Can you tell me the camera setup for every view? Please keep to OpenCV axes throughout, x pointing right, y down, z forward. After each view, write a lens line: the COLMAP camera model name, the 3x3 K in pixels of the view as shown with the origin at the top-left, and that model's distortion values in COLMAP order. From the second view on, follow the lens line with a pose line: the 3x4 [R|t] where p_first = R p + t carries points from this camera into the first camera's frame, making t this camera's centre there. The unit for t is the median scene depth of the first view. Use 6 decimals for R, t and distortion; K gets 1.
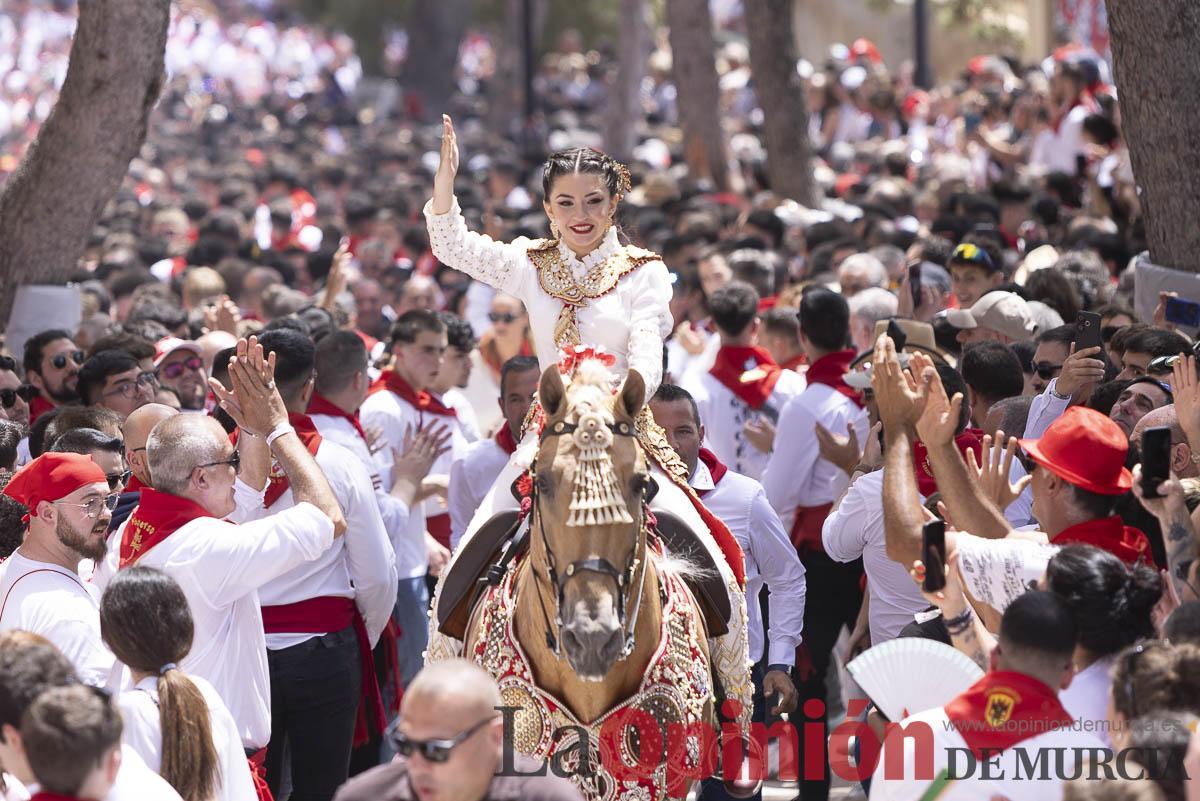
lens RADIAL K [[7671.1, 0, 600.0], [0, 7671.1, 400.5], [0, 0, 1]] dist [-0.918769, 37.577086]
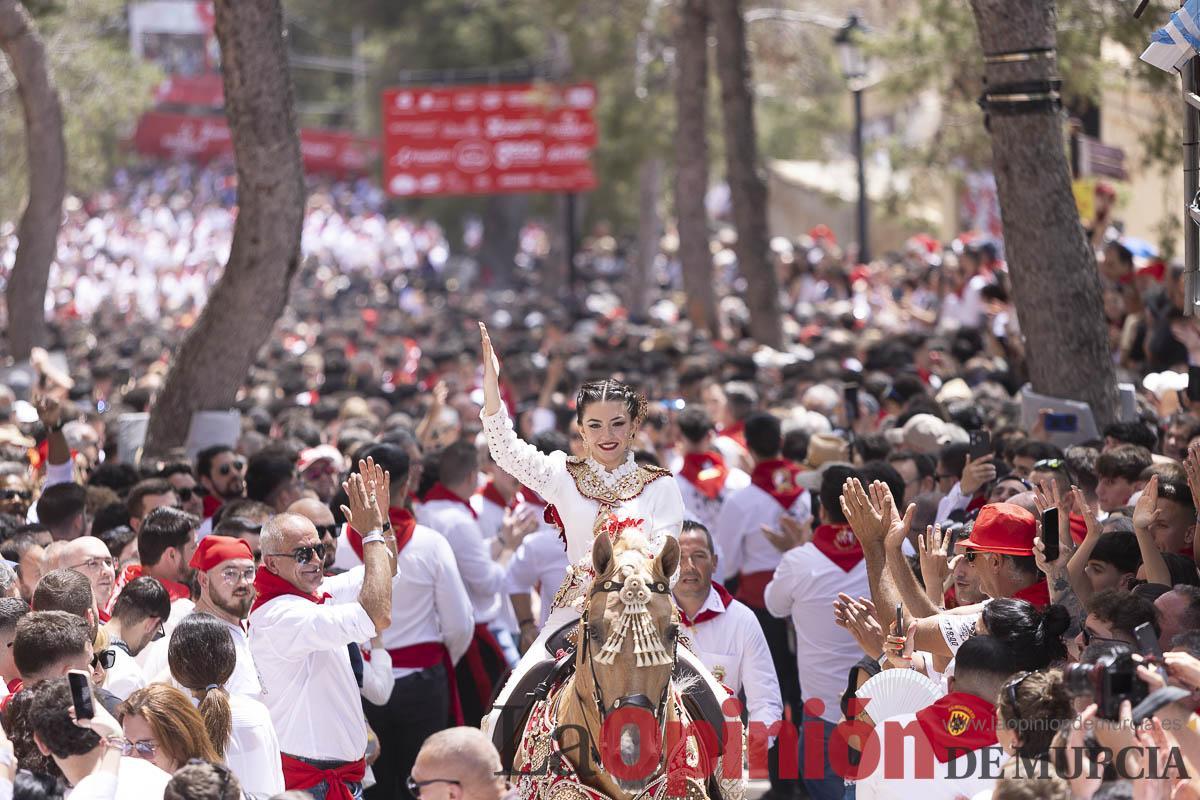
lens RADIAL K [[7671.1, 0, 600.0], [0, 7671.1, 400.0], [0, 0, 1]] dist [-0.918769, 37.577086]
pose [[0.999979, -0.002078, -0.006085, 0.003754], [0.001932, 0.999713, -0.023891, 0.015364], [0.006133, 0.023878, 0.999696, -0.349897]]
